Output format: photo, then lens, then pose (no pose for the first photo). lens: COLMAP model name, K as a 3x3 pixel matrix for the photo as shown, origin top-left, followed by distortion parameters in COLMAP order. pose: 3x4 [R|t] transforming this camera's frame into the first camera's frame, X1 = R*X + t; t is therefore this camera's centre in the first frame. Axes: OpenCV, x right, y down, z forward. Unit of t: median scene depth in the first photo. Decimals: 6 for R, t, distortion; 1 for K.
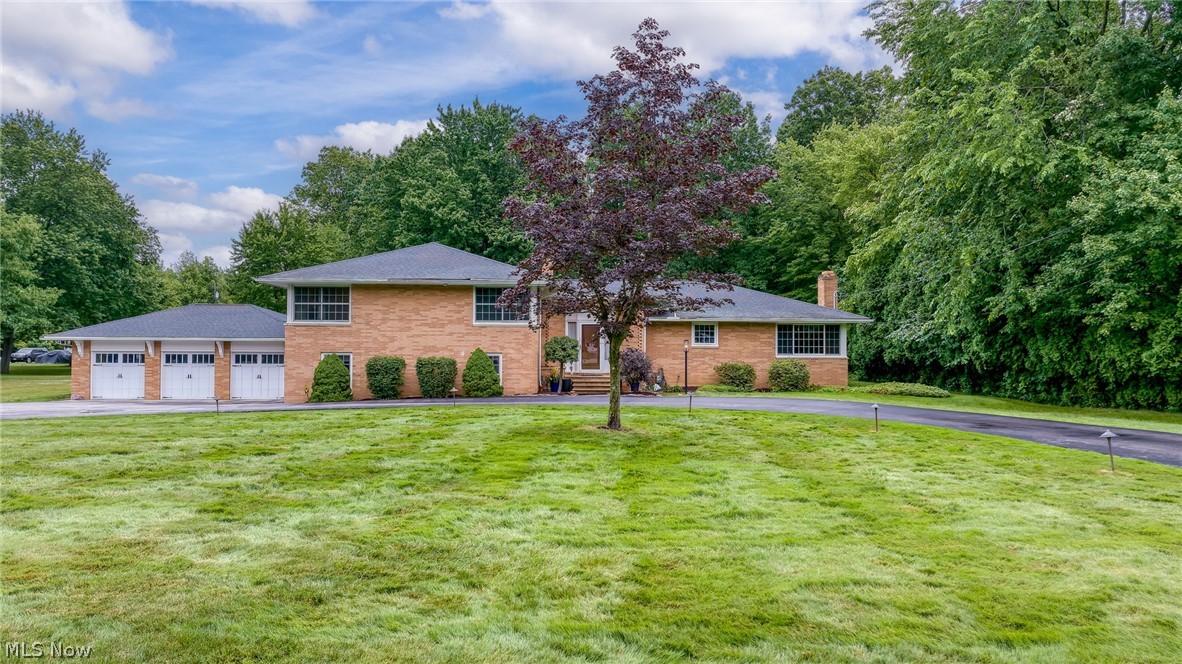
lens RADIAL K [[808.2, 0, 592.3], [0, 808.2, 328.2], [0, 0, 1]] dist [0.002159, -0.000097]
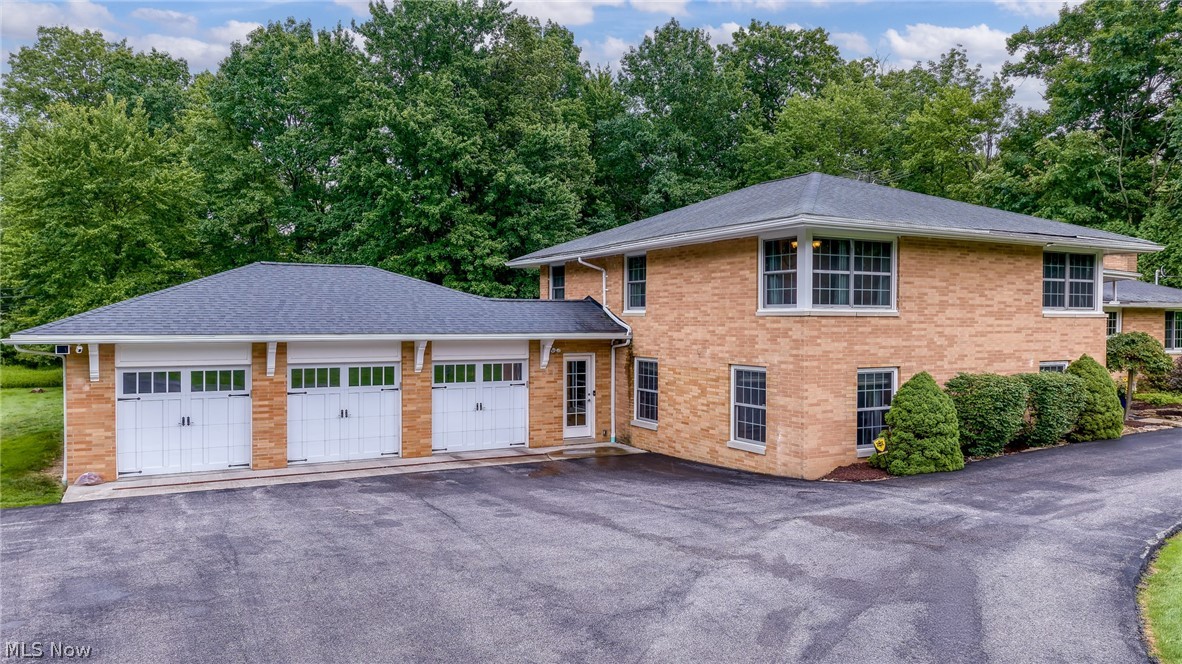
lens RADIAL K [[808.2, 0, 590.7], [0, 808.2, 333.5], [0, 0, 1]] dist [0.002159, -0.000097]
pose [[0.897631, -0.010313, 0.440626, -0.626396], [-0.009100, 0.999079, 0.041923, -0.010609], [-0.440653, -0.041641, 0.896711, 0.546039]]
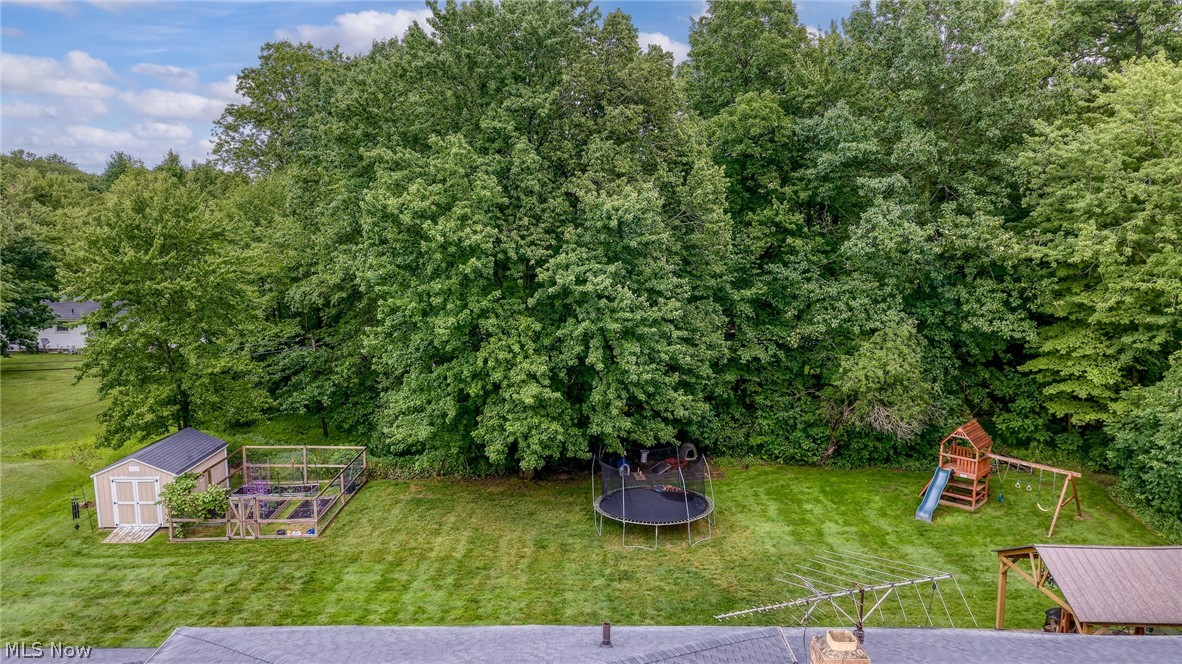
lens RADIAL K [[808.2, 0, 601.2], [0, 808.2, 332.5], [0, 0, 1]] dist [0.002159, -0.000097]
pose [[0.999951, -0.000722, -0.009886, -0.142128], [0.002355, 0.986101, 0.166130, -0.272374], [0.009628, -0.166145, 0.986054, 0.846886]]
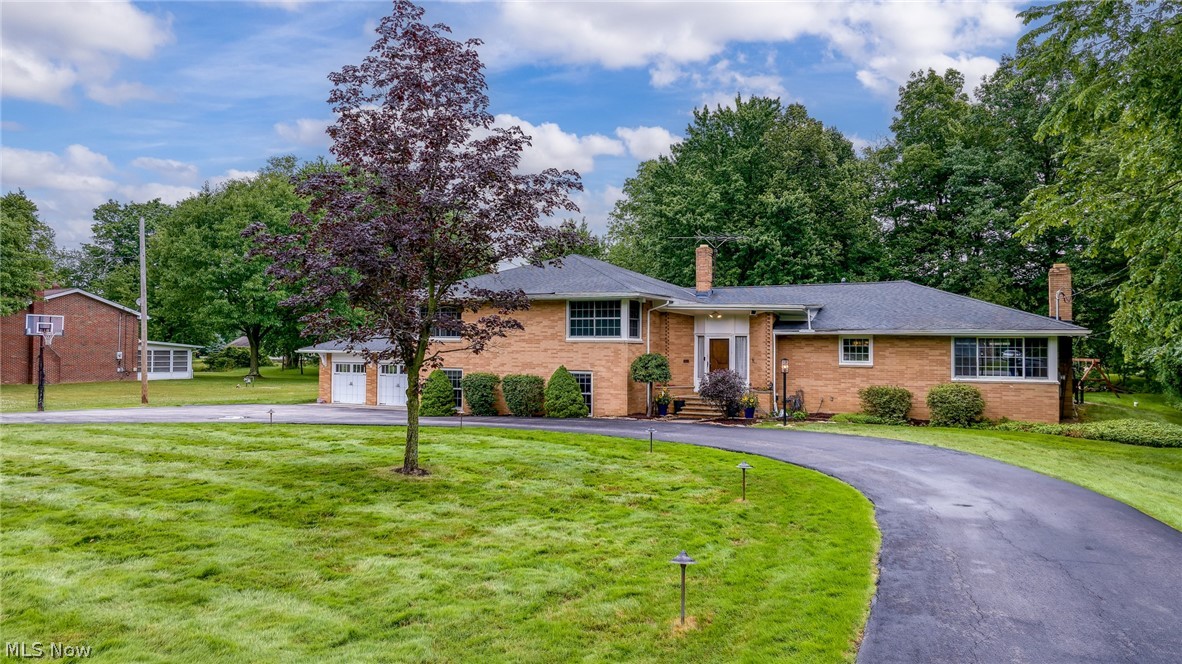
lens RADIAL K [[808.2, 0, 593.5], [0, 808.2, 331.2], [0, 0, 1]] dist [0.002159, -0.000097]
pose [[0.877166, -0.007946, -0.480122, 0.297998], [0.007362, 0.999968, -0.003099, -0.010657], [0.480131, -0.000816, 0.877196, 0.164401]]
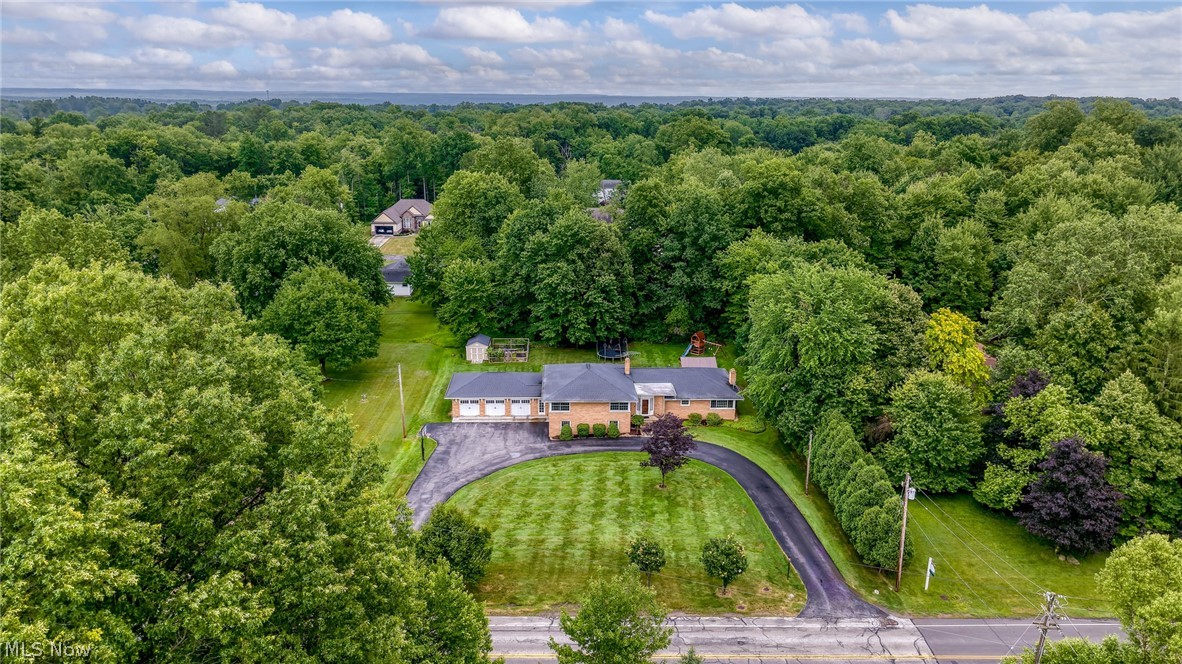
lens RADIAL K [[808.2, 0, 588.5], [0, 808.2, 331.8], [0, 0, 1]] dist [0.002159, -0.000097]
pose [[0.999899, -0.005184, 0.013227, -0.243465], [0.001214, 0.958830, 0.283978, -1.017862], [-0.014154, -0.283933, 0.958740, -1.624364]]
